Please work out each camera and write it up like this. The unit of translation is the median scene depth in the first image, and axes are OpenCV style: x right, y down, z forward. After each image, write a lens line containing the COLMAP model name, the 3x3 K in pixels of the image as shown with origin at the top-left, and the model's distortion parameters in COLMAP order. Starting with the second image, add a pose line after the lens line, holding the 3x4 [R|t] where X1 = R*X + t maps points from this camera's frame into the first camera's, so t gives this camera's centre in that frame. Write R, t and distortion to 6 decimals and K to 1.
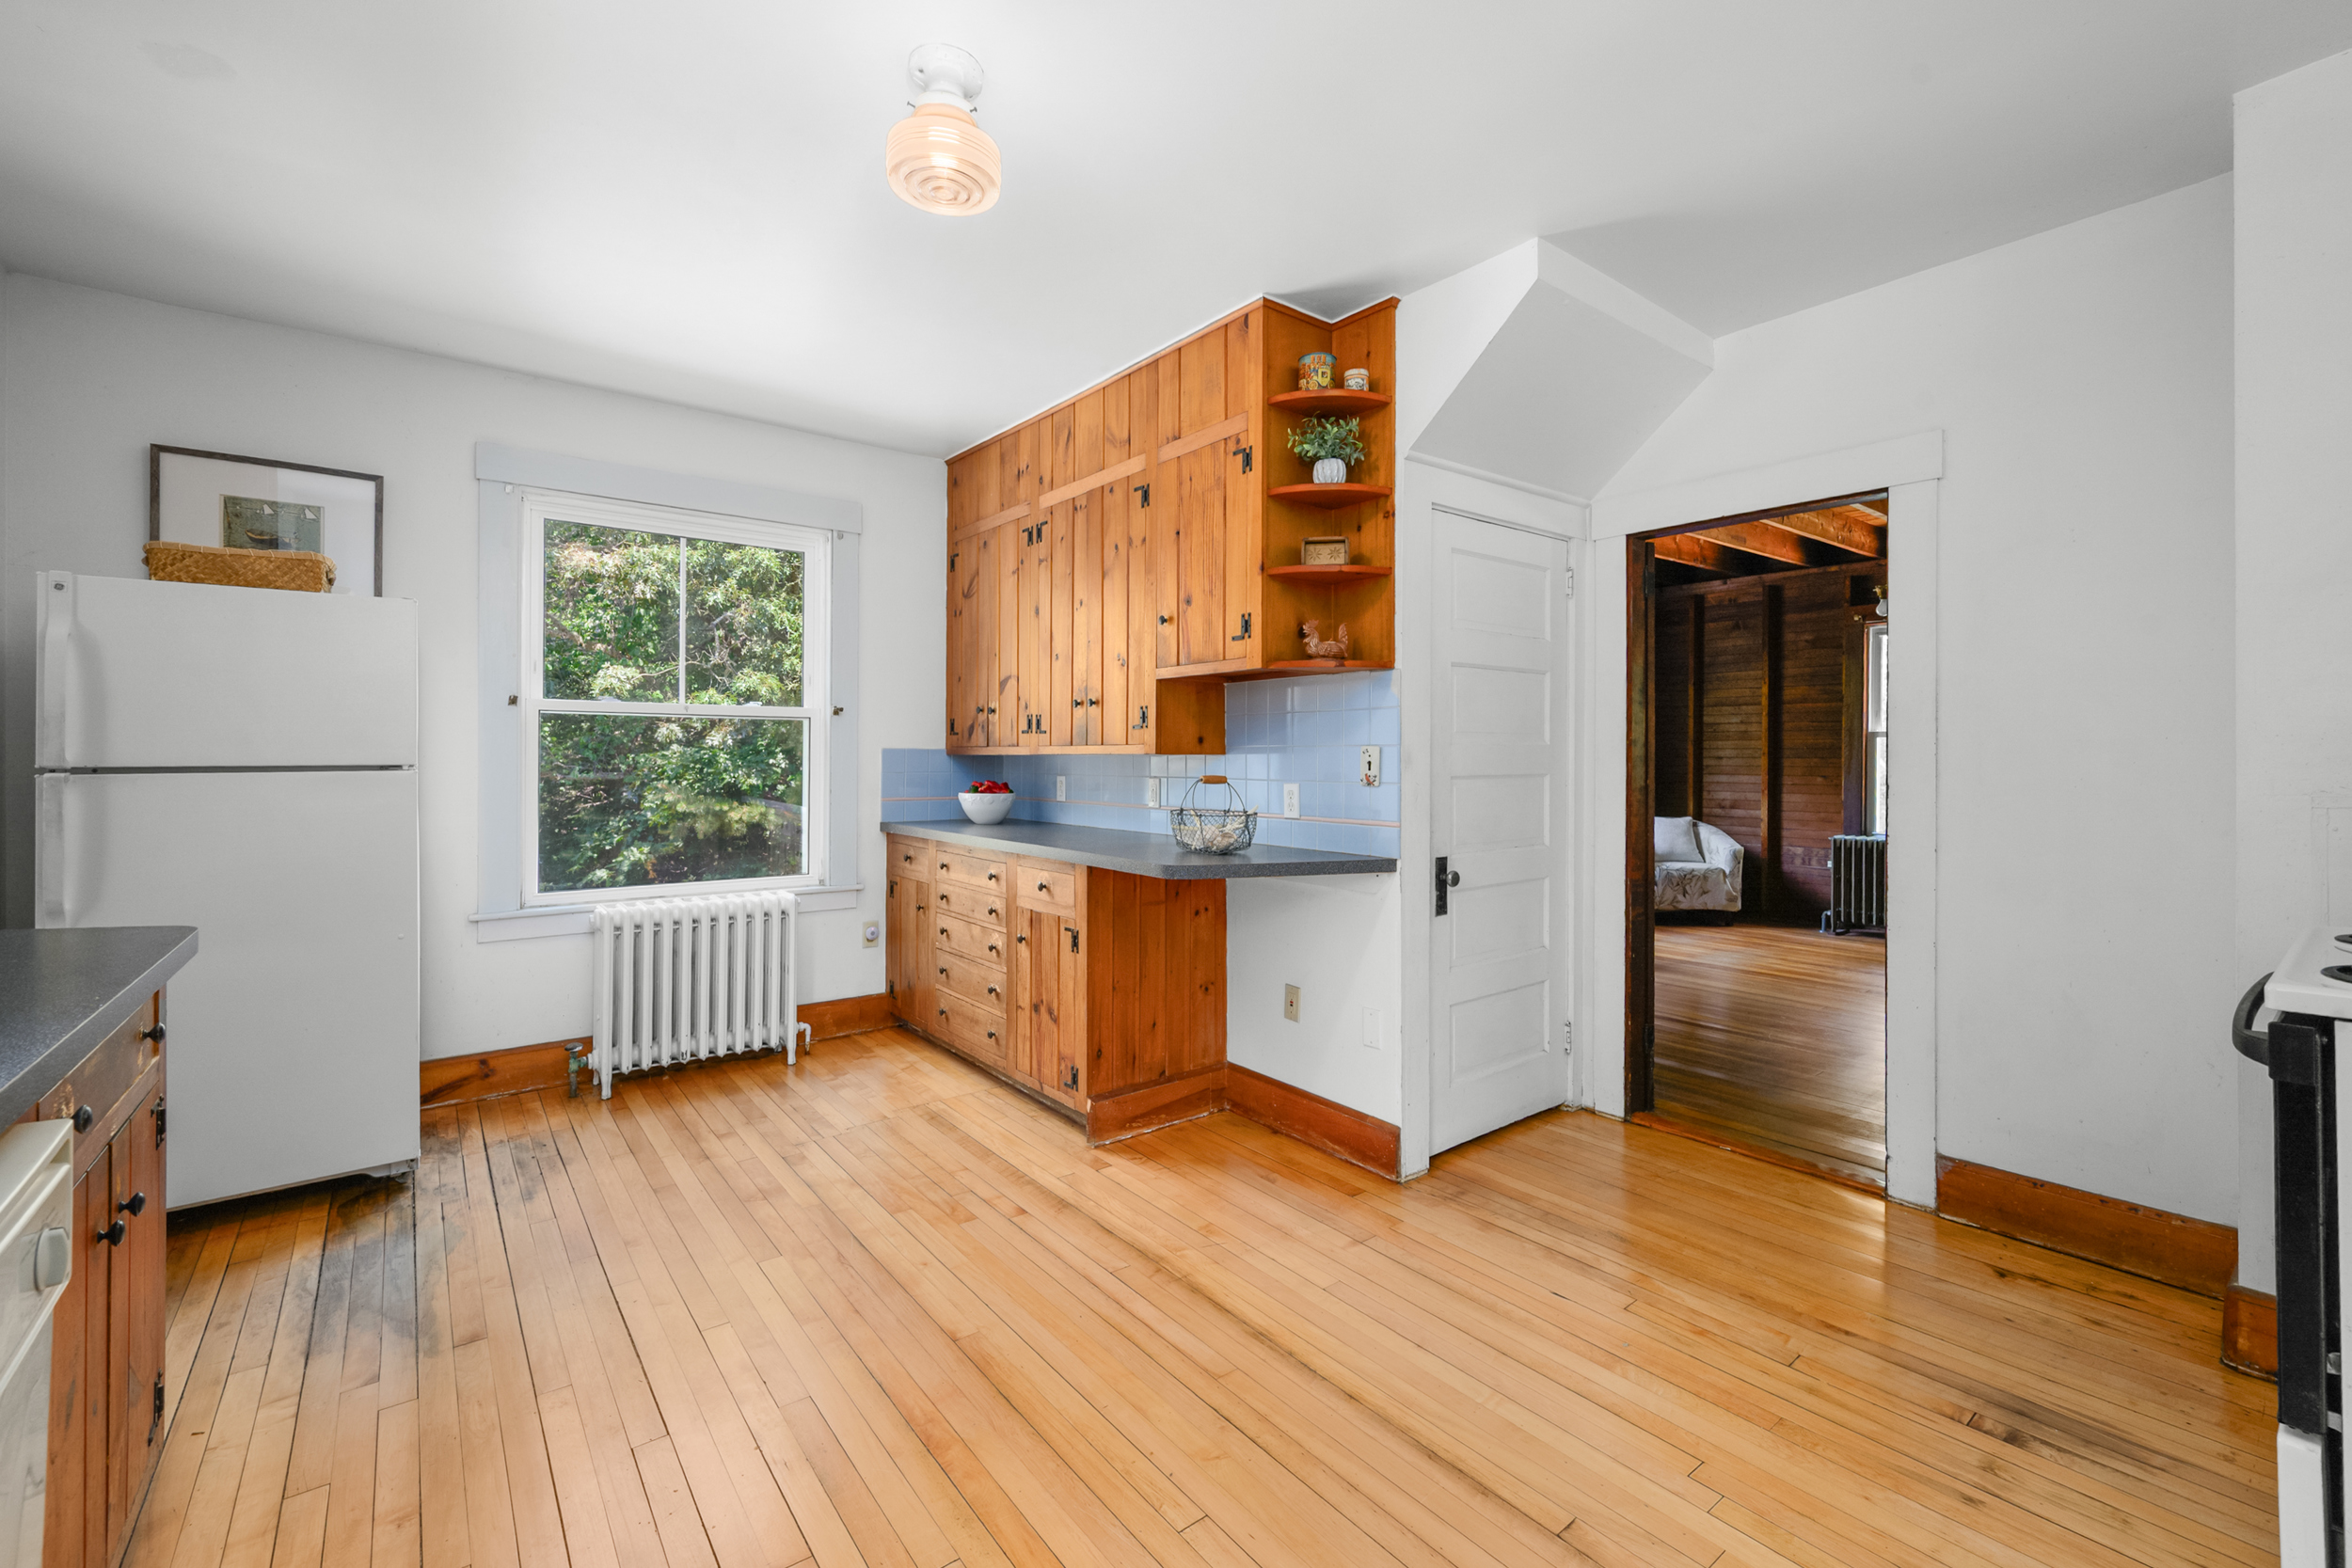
lens RADIAL K [[987.8, 0, 1201.2], [0, 987.8, 756.0], [0, 0, 1]] dist [-0.001661, -0.000733]
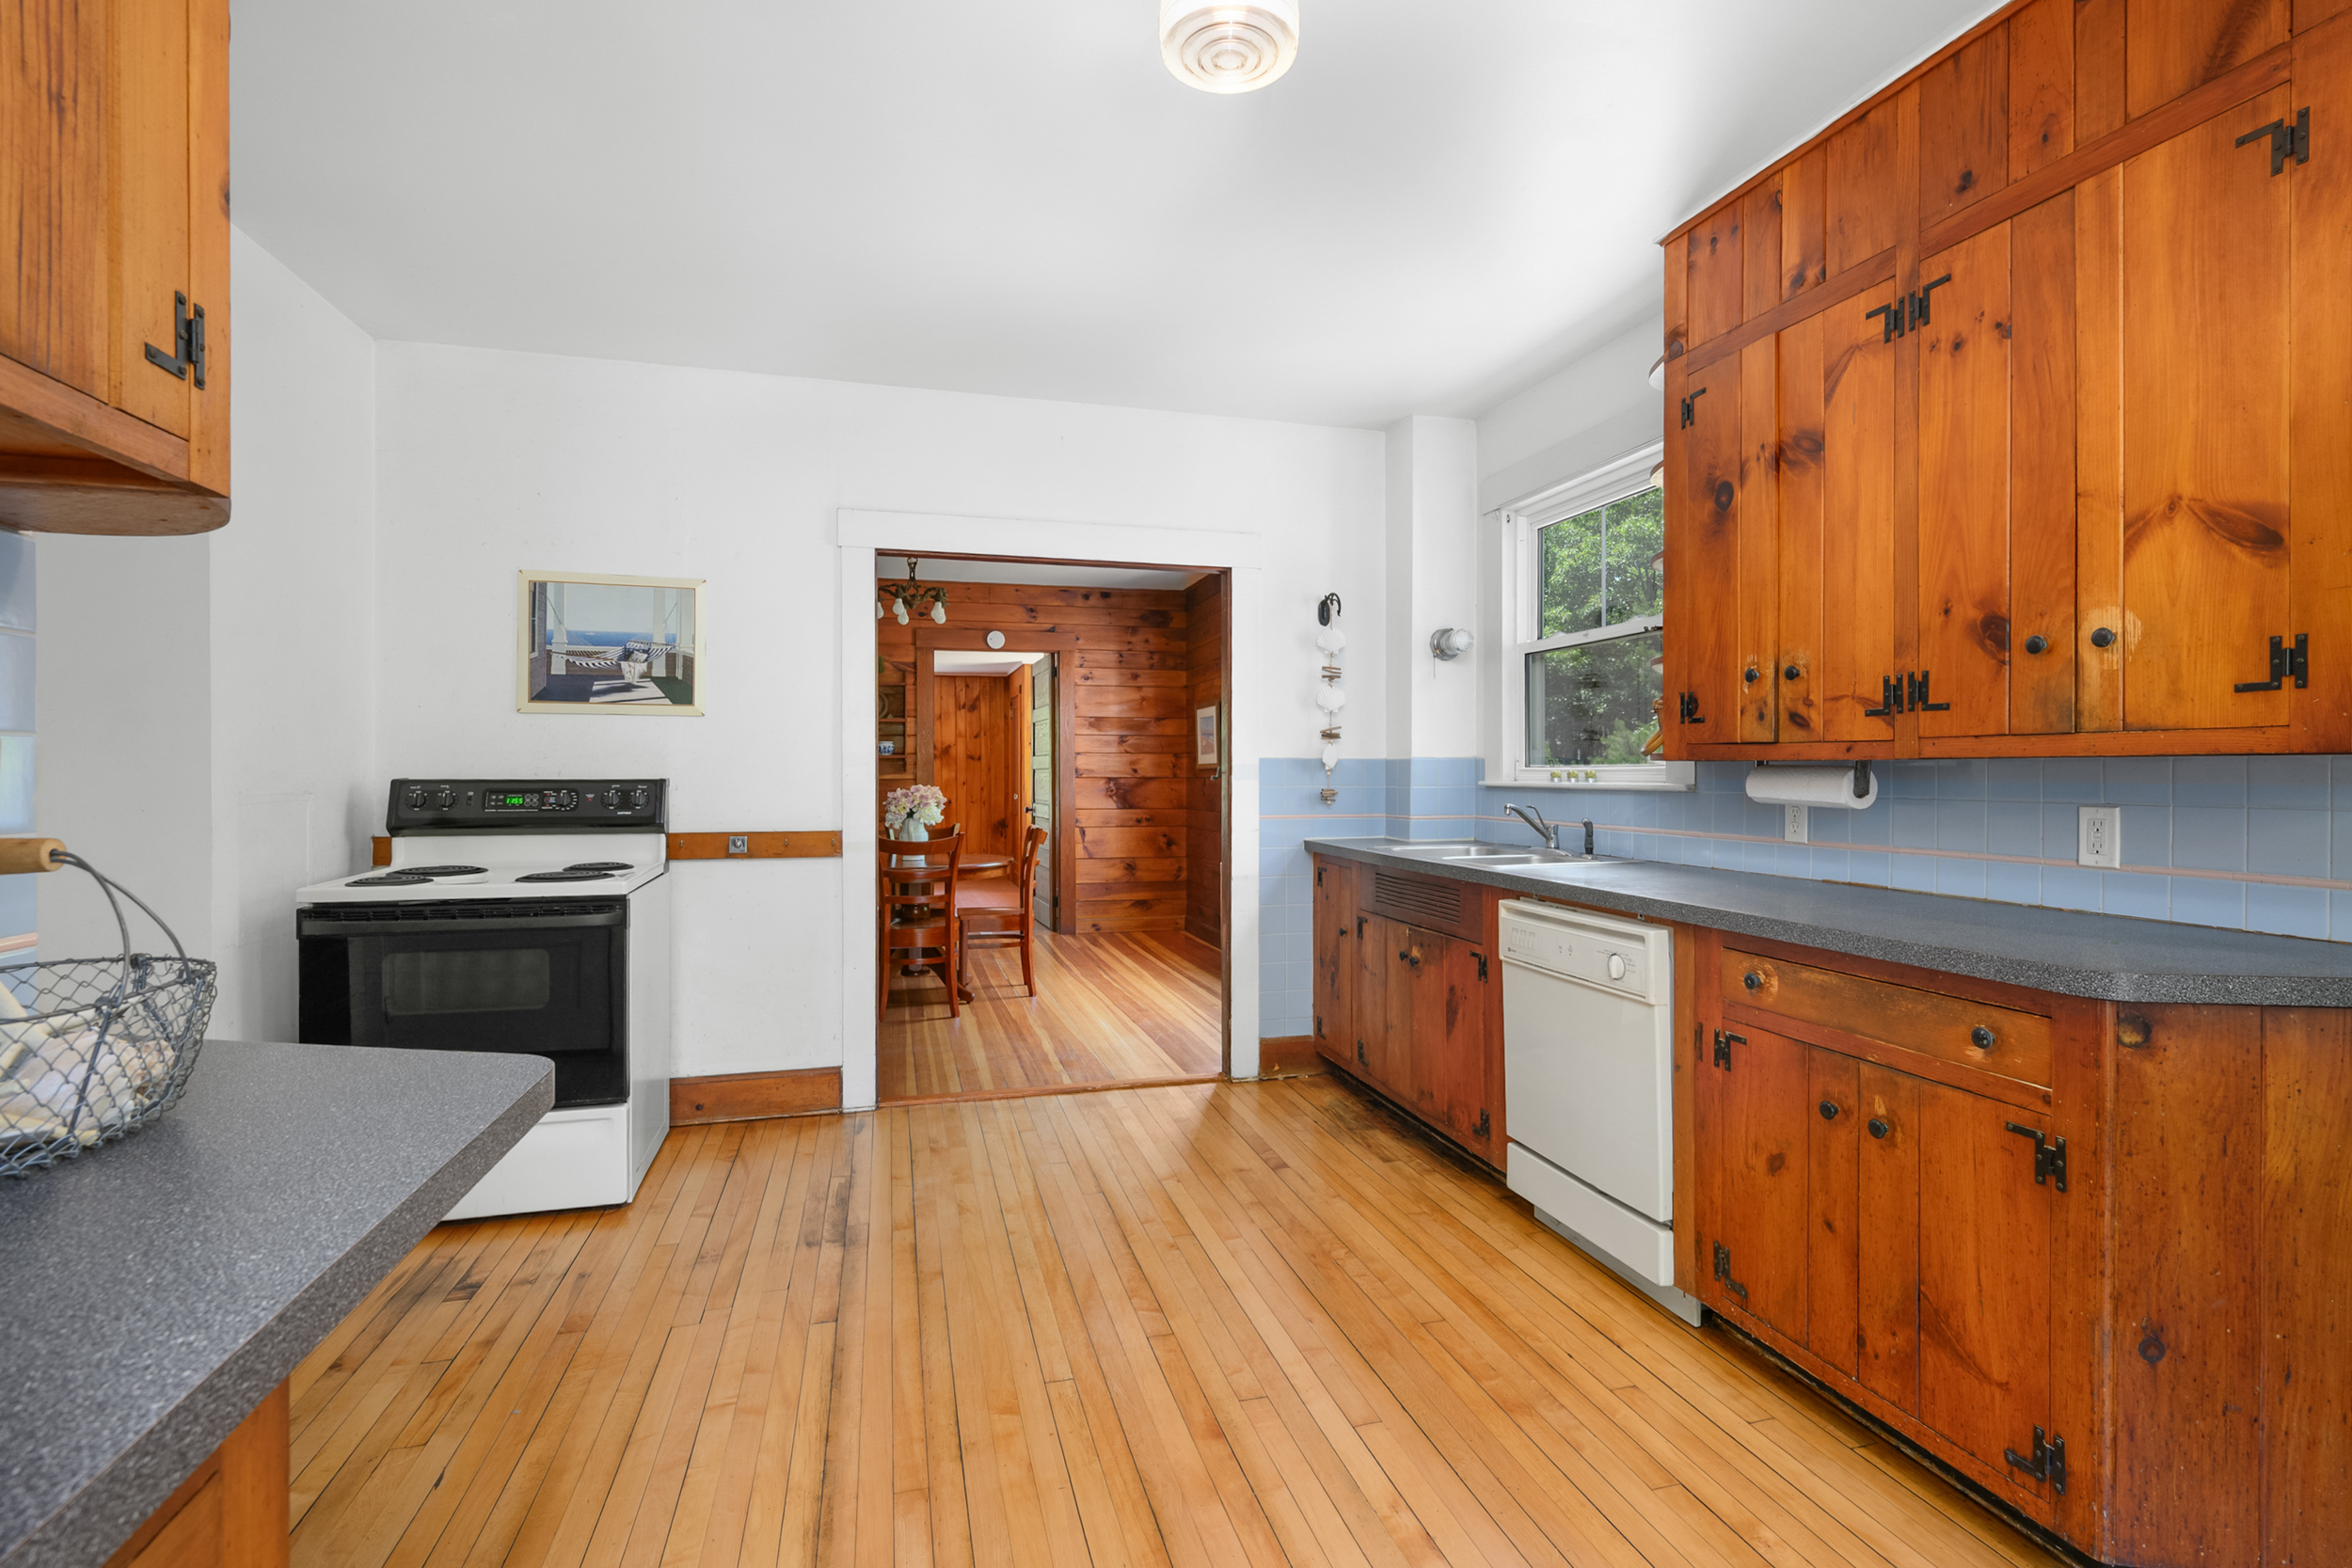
lens RADIAL K [[1100.3, 0, 1186.4], [0, 1100.3, 774.2], [0, 0, 1]] dist [-0.001090, -0.000173]
pose [[-0.919799, -0.002496, 0.392382, -0.327162], [-0.000989, 0.999991, 0.004043, 0.002137], [-0.392389, 0.003330, -0.919793, 1.033438]]
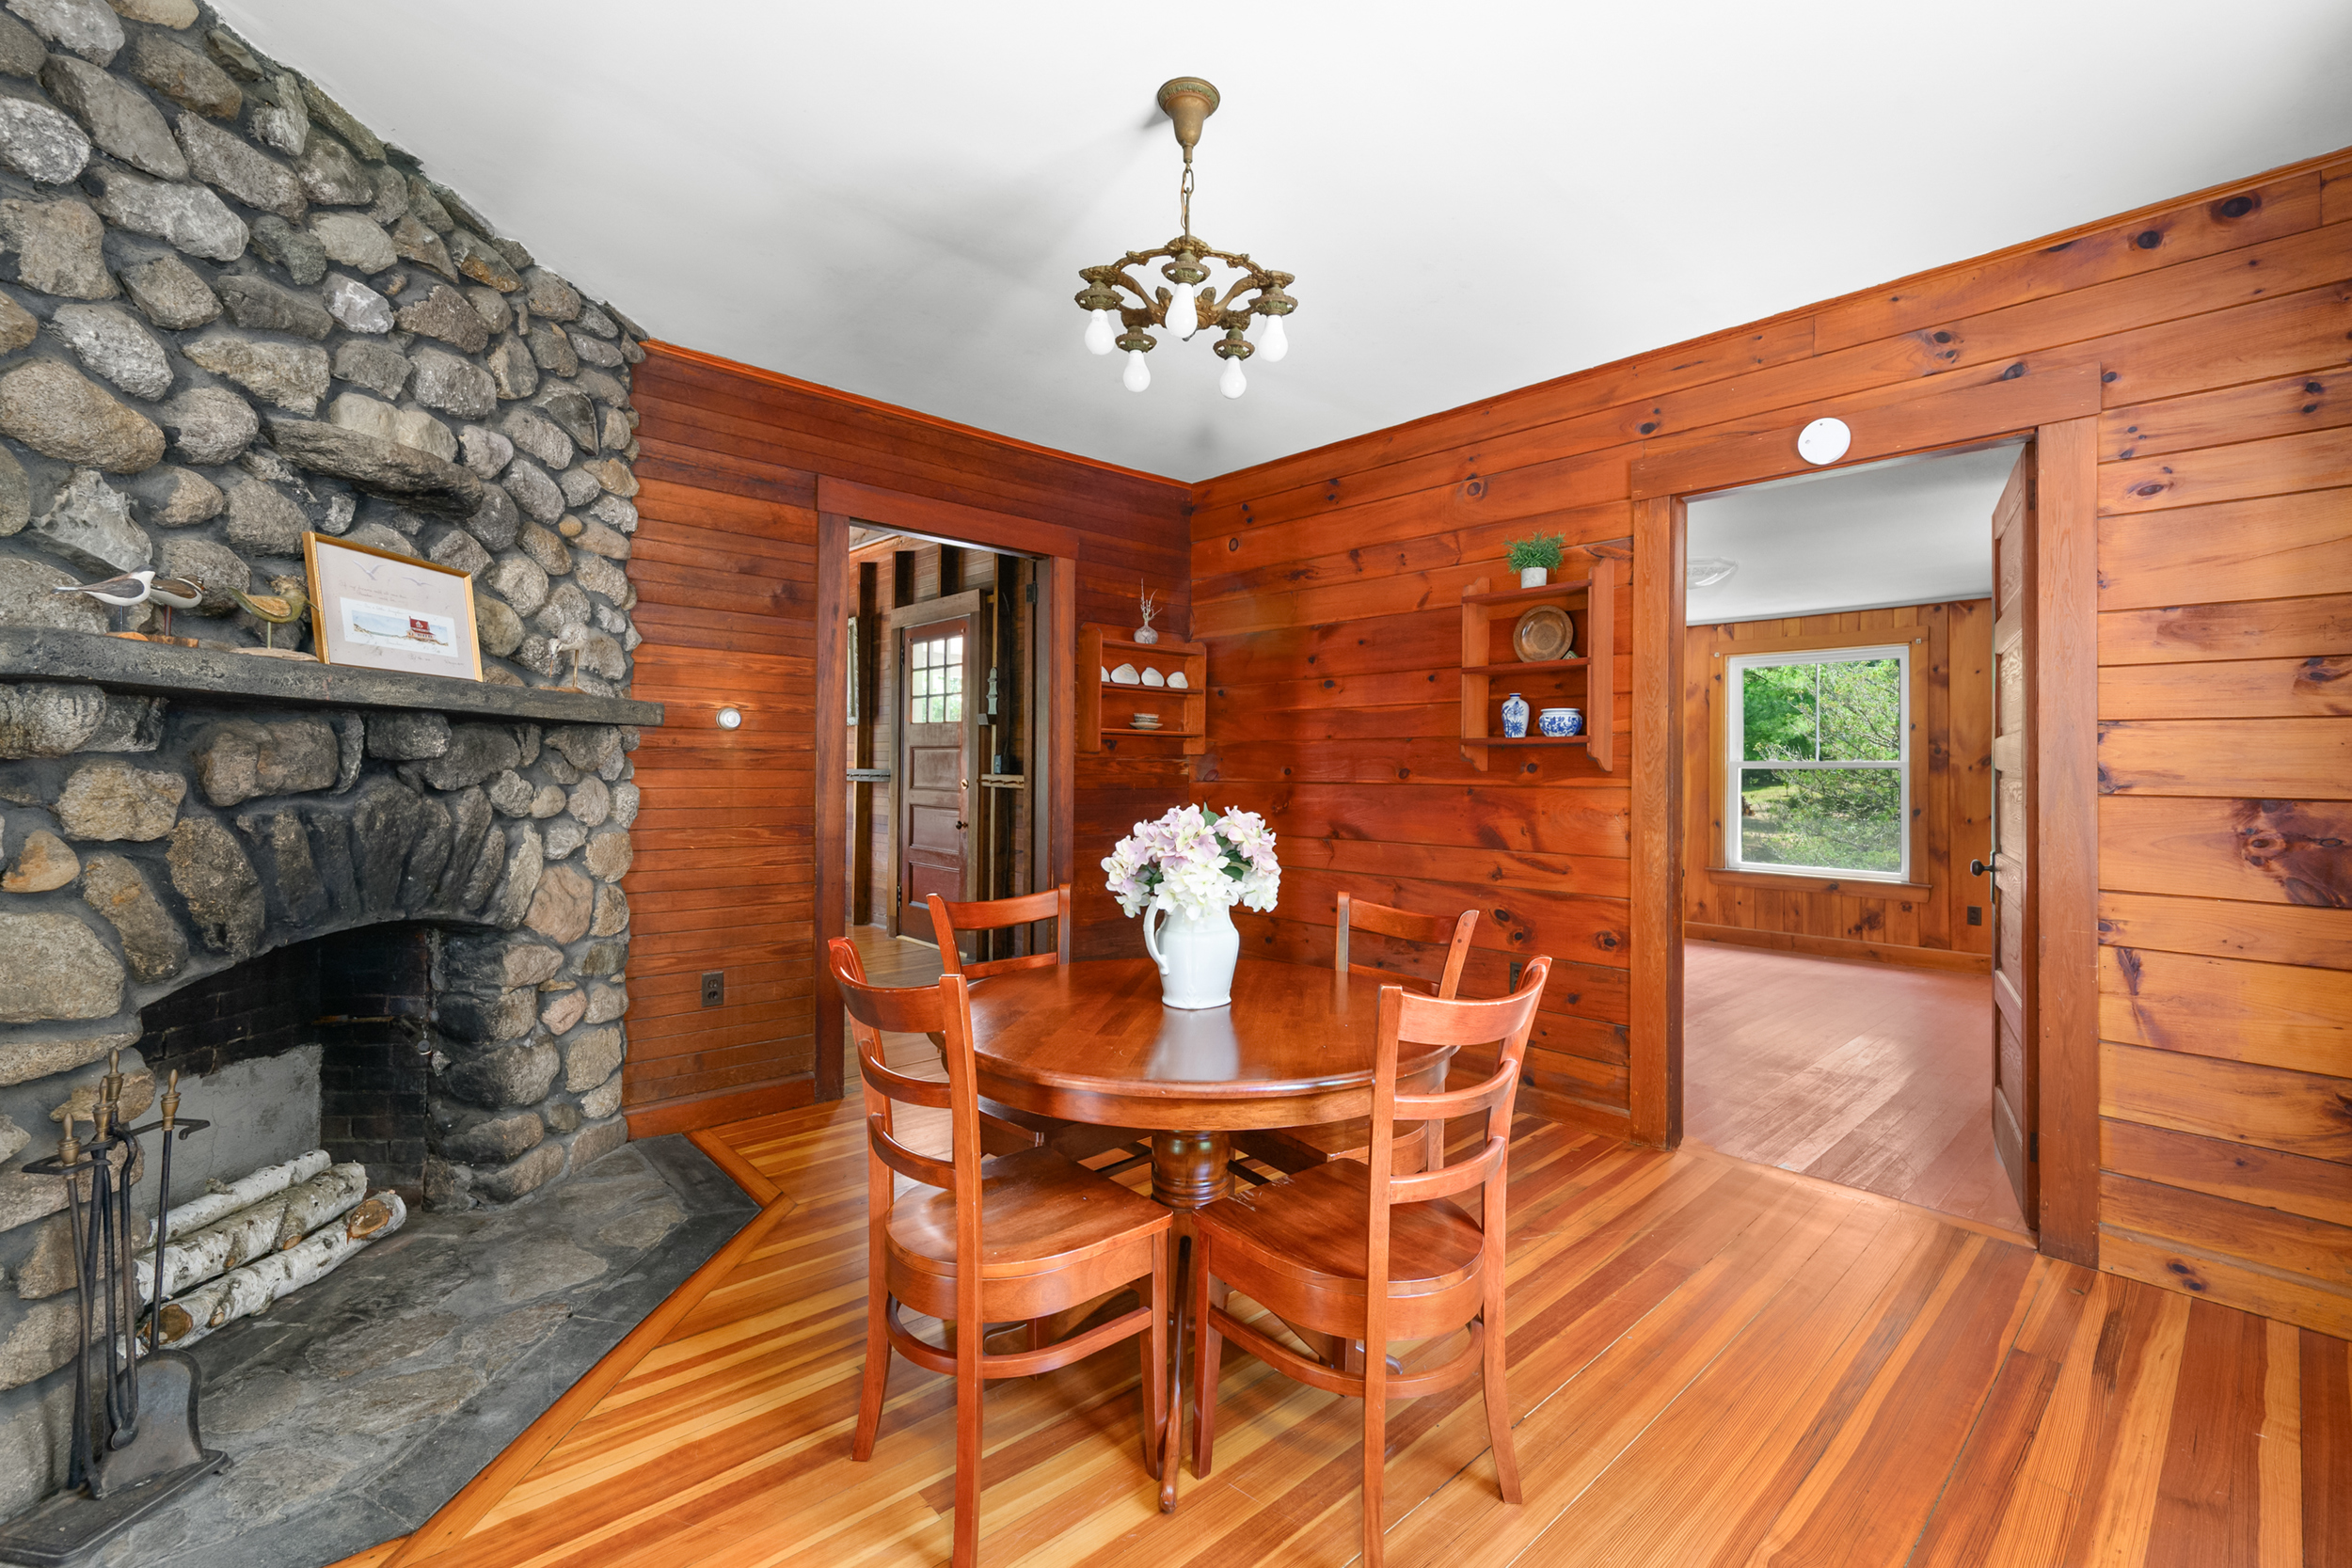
lens RADIAL K [[1014.8, 0, 1184.8], [0, 1014.8, 753.5], [0, 0, 1]] dist [0.001216, 0.000227]
pose [[-0.072521, 0.009363, 0.997323, 0.146169], [-0.007936, 0.999919, -0.009964, 0.002133], [-0.997335, -0.008637, -0.072440, -0.346763]]
